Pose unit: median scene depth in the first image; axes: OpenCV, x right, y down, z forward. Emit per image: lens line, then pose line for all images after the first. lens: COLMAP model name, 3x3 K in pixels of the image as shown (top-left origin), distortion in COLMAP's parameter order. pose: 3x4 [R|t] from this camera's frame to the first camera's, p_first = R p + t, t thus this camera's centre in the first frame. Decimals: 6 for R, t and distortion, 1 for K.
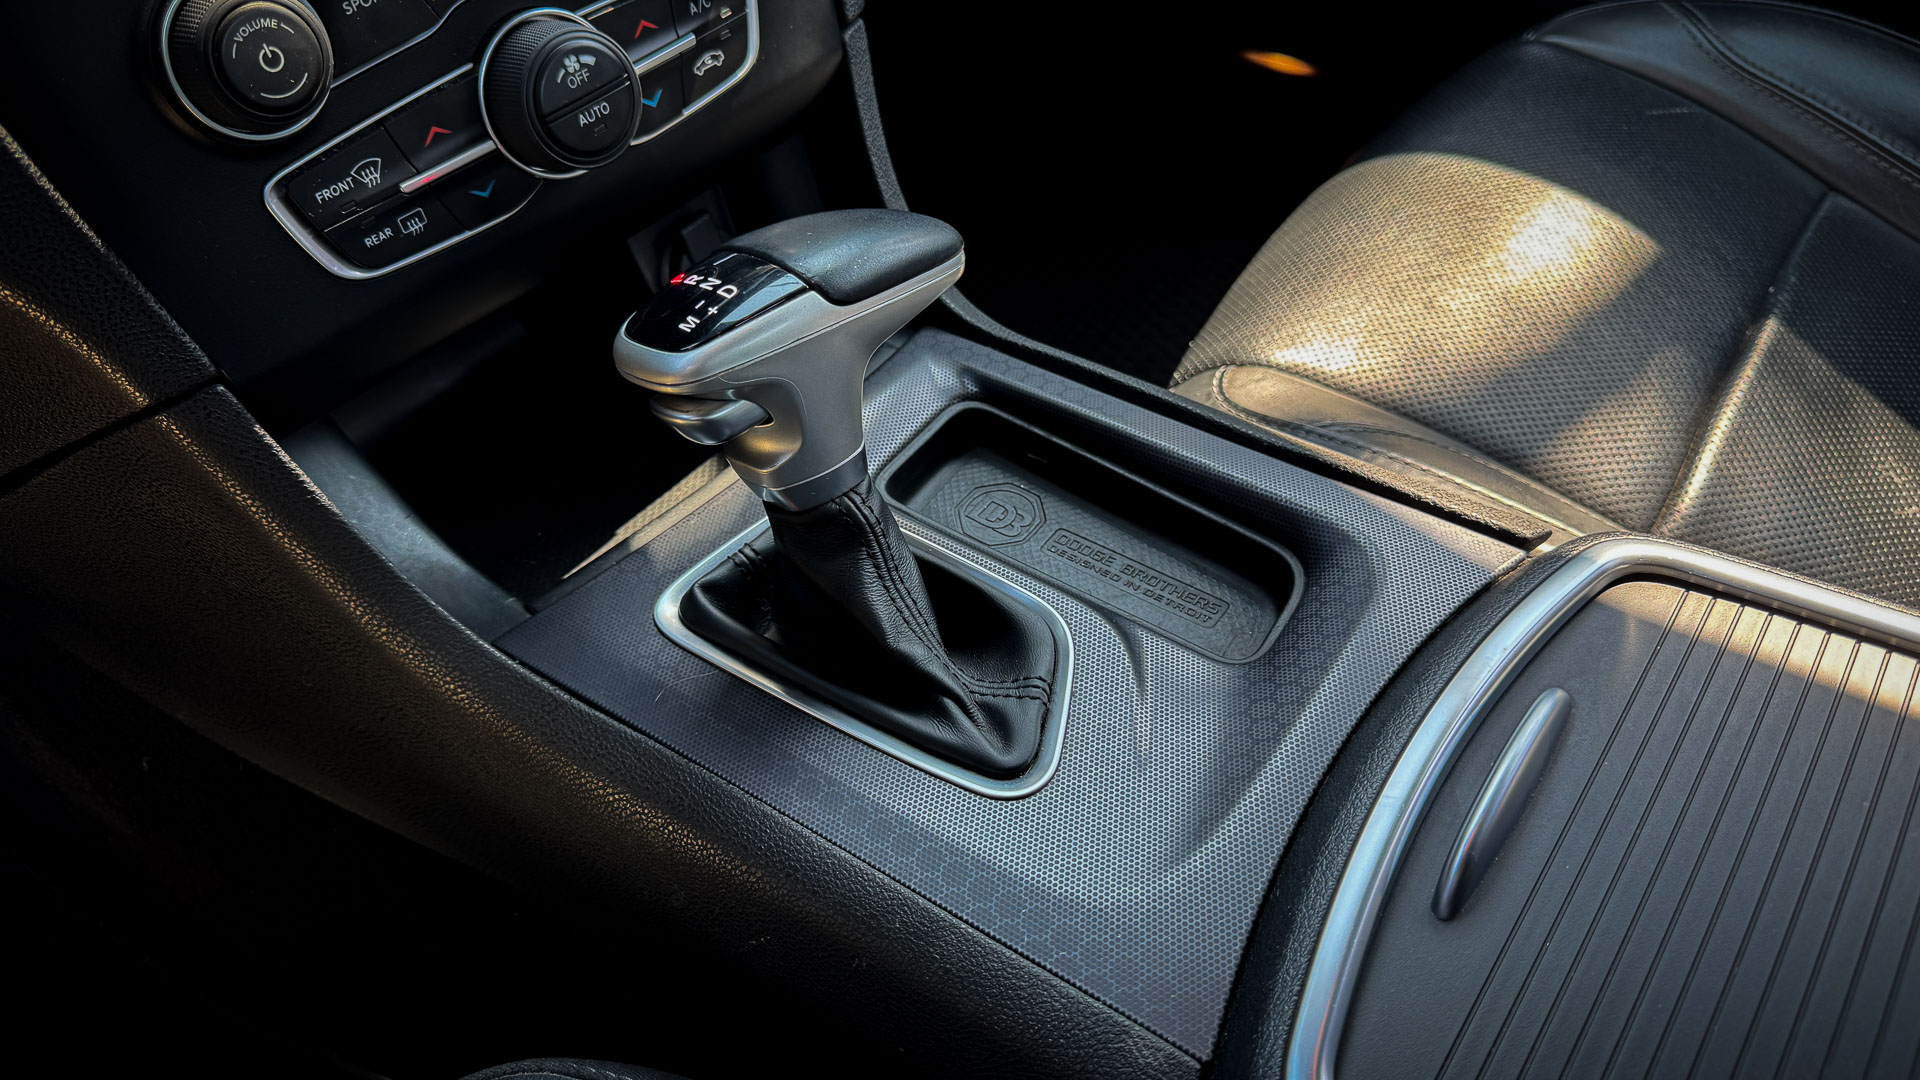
lens RADIAL K [[1431.4, 0, 964.8], [0, 1431.4, 549.0], [0, 0, 1]] dist [0.027721, -0.067932]
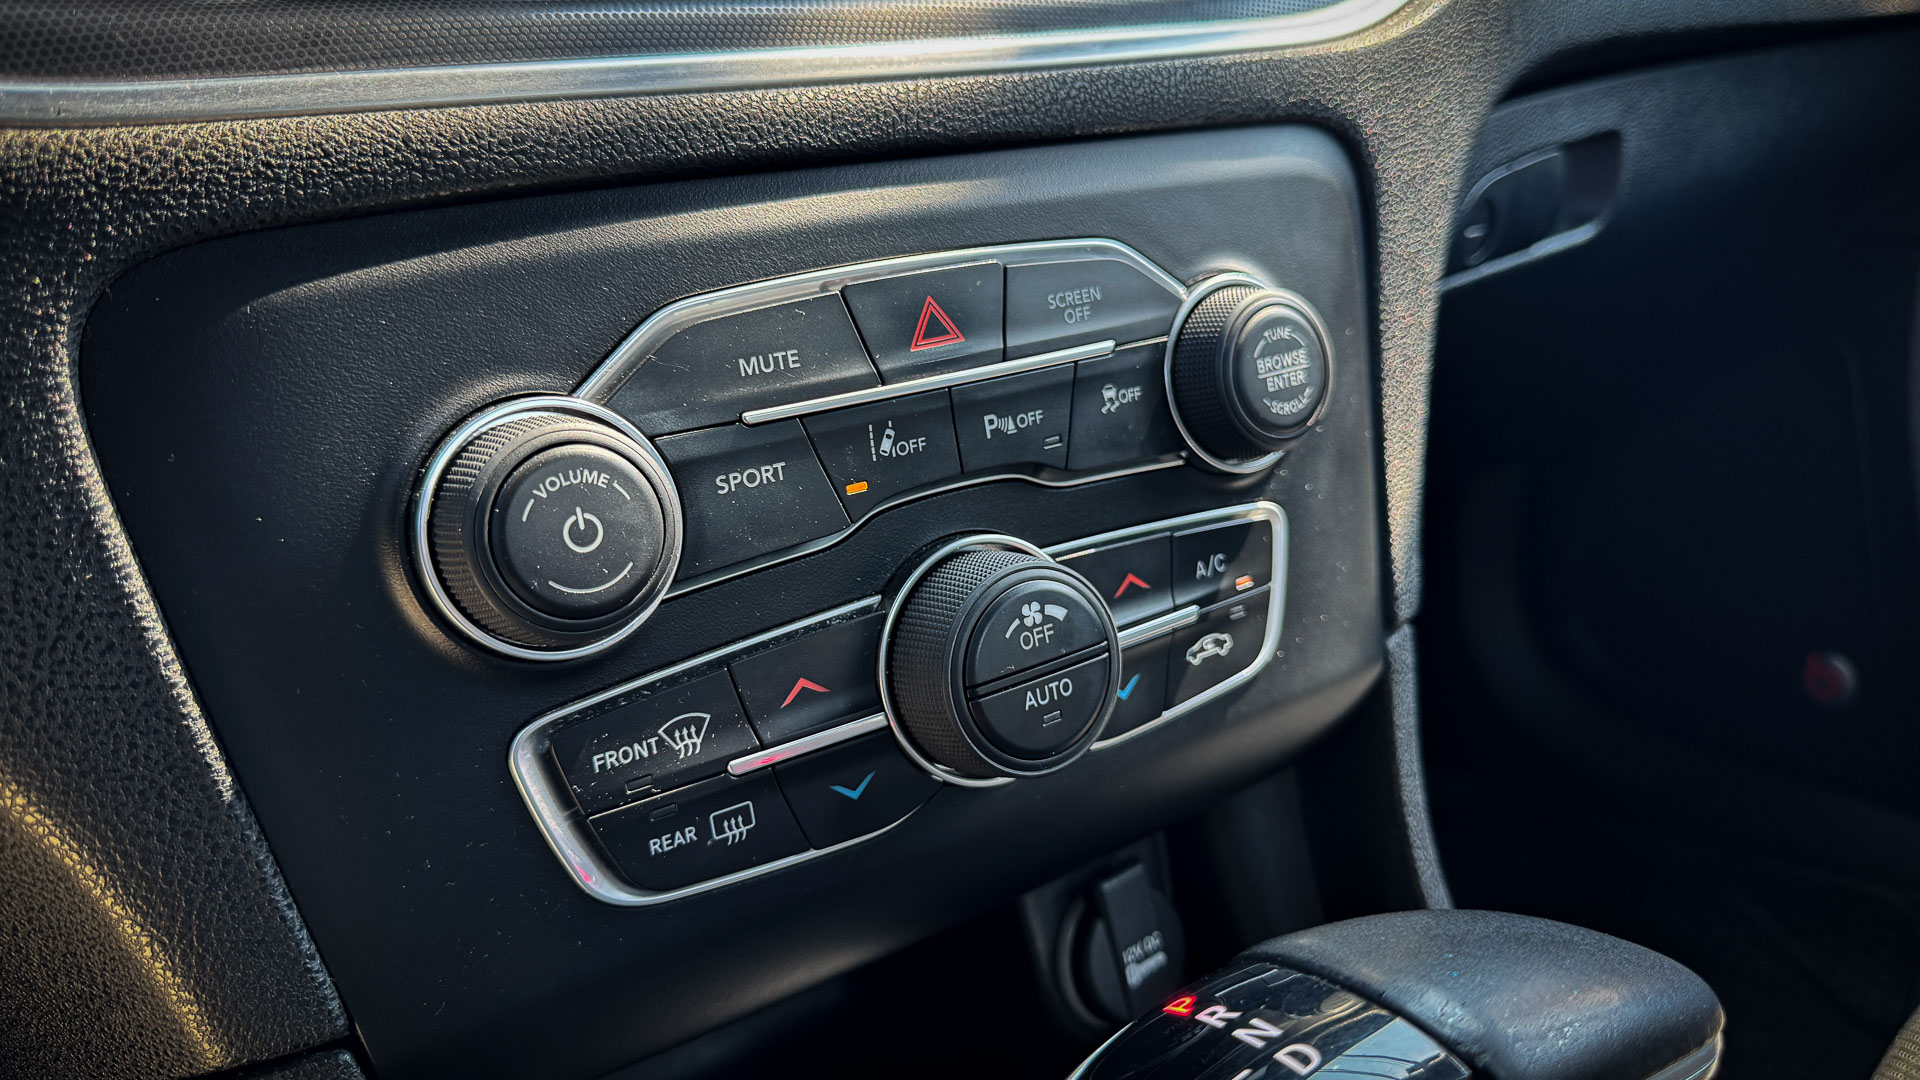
lens RADIAL K [[1431.4, 0, 961.5], [0, 1431.4, 546.4], [0, 0, 1]] dist [0.027721, -0.067932]
pose [[0.969631, 0.102513, -0.222050, -0.167178], [-0.187060, 0.895741, -0.403308, -0.105327], [0.157555, 0.432596, 0.887714, 0.424104]]
